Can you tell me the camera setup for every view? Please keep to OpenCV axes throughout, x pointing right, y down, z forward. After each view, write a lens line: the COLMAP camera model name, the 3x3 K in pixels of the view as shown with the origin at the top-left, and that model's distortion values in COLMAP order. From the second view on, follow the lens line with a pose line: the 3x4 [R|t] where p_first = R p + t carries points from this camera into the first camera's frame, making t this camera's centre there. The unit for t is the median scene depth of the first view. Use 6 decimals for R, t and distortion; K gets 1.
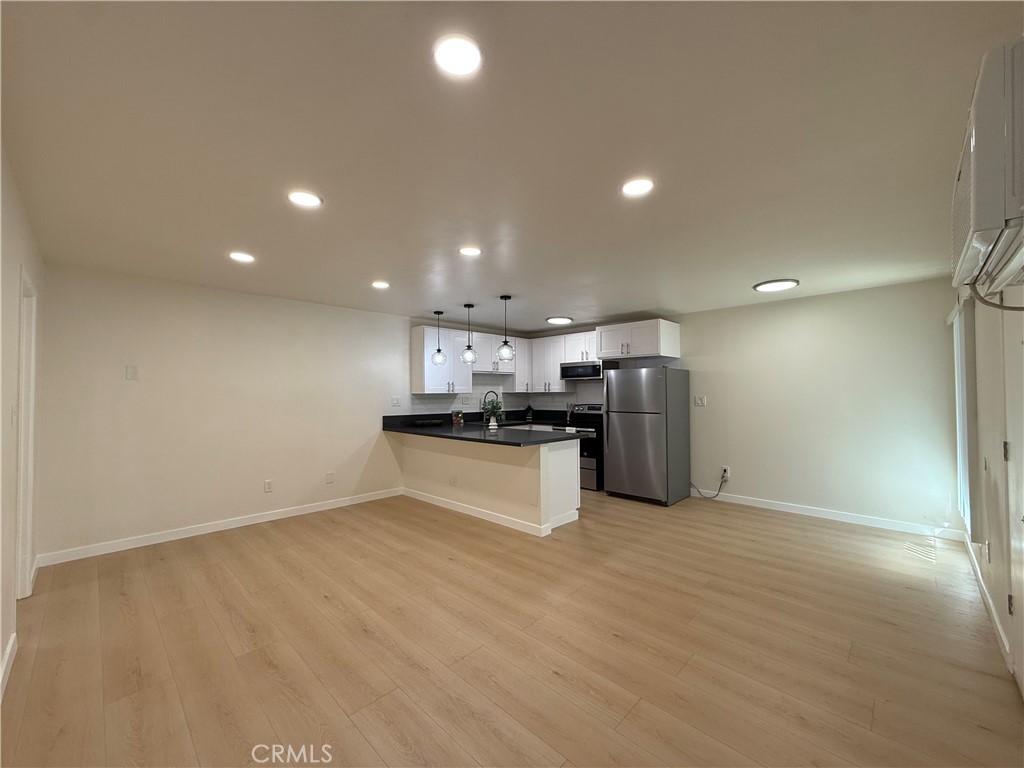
lens RADIAL K [[407.8, 0, 510.6], [0, 407.8, 383.7], [0, 0, 1]] dist [-0.004223, 0.000059]
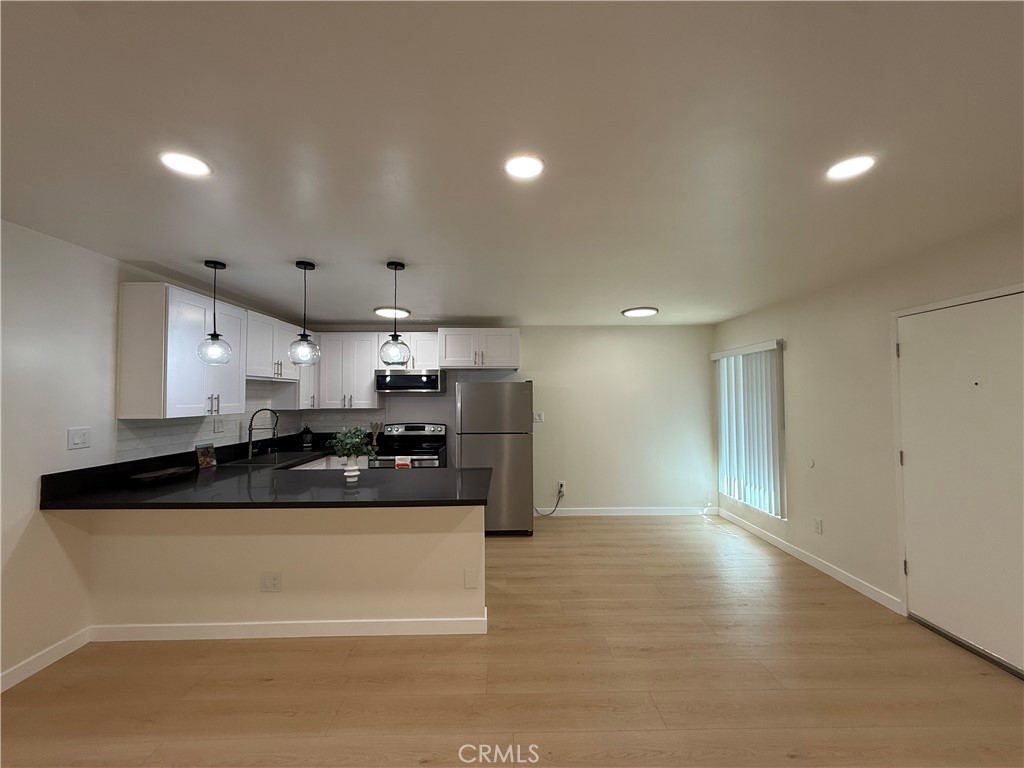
lens RADIAL K [[407.8, 0, 510.6], [0, 407.8, 383.7], [0, 0, 1]] dist [-0.004223, 0.000059]
pose [[0.707134, 0.025923, 0.706604, -0.263898], [-0.014248, 0.999647, -0.022415, -0.013334], [-0.706936, 0.005783, 0.707254, 0.347163]]
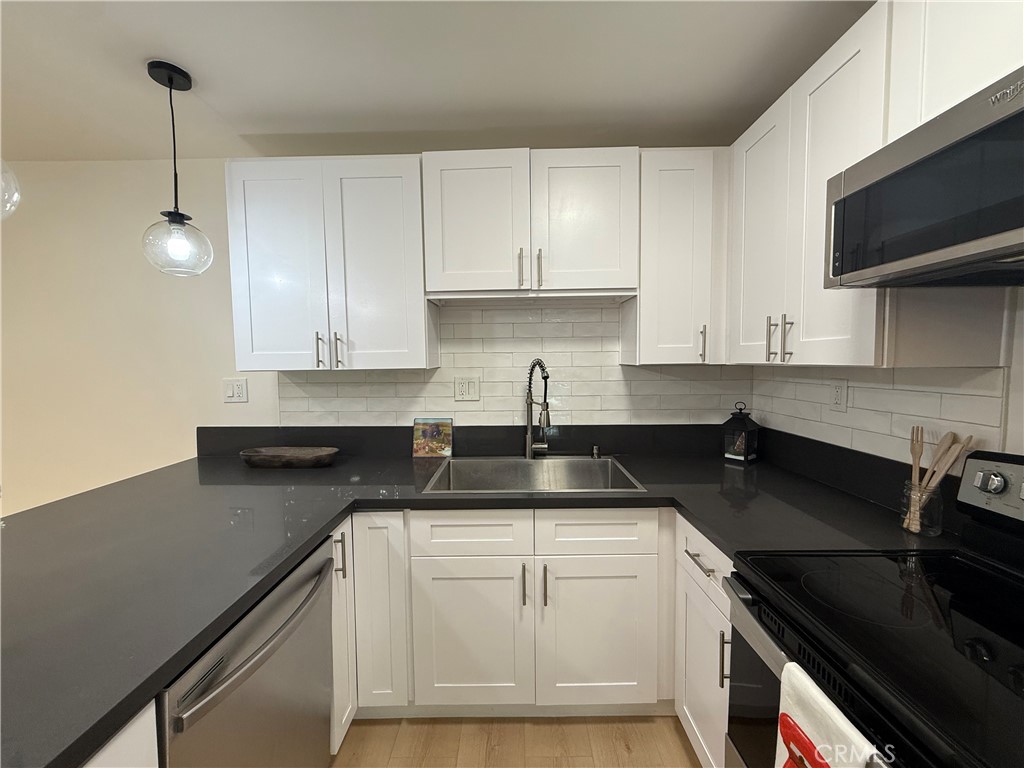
lens RADIAL K [[407.8, 0, 510.6], [0, 407.8, 383.7], [0, 0, 1]] dist [-0.004223, 0.000059]
pose [[0.693196, 0.039091, -0.719688, 0.175806], [0.023435, 0.996778, 0.076714, 0.014086], [0.720368, -0.070044, 0.690046, 0.928593]]
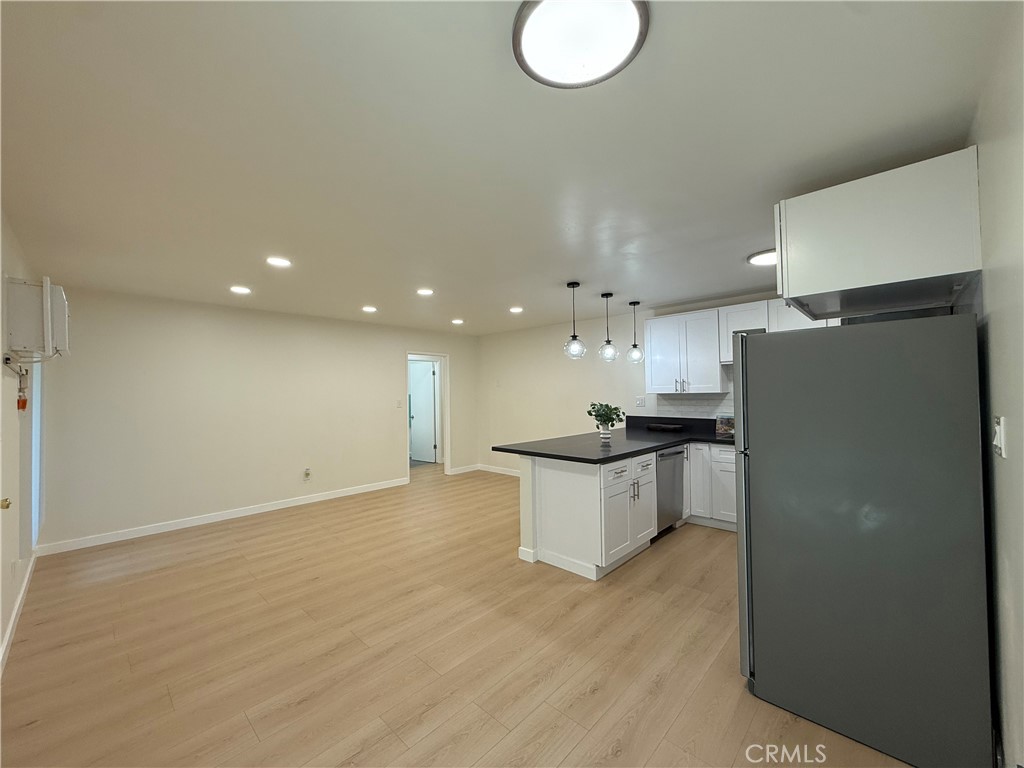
lens RADIAL K [[407.8, 0, 510.6], [0, 407.8, 383.7], [0, 0, 1]] dist [-0.004223, 0.000059]
pose [[0.012609, -0.015174, -0.999805, 0.682271], [0.036151, 0.999238, -0.014709, 0.004591], [0.999267, -0.035958, 0.013148, 0.687648]]
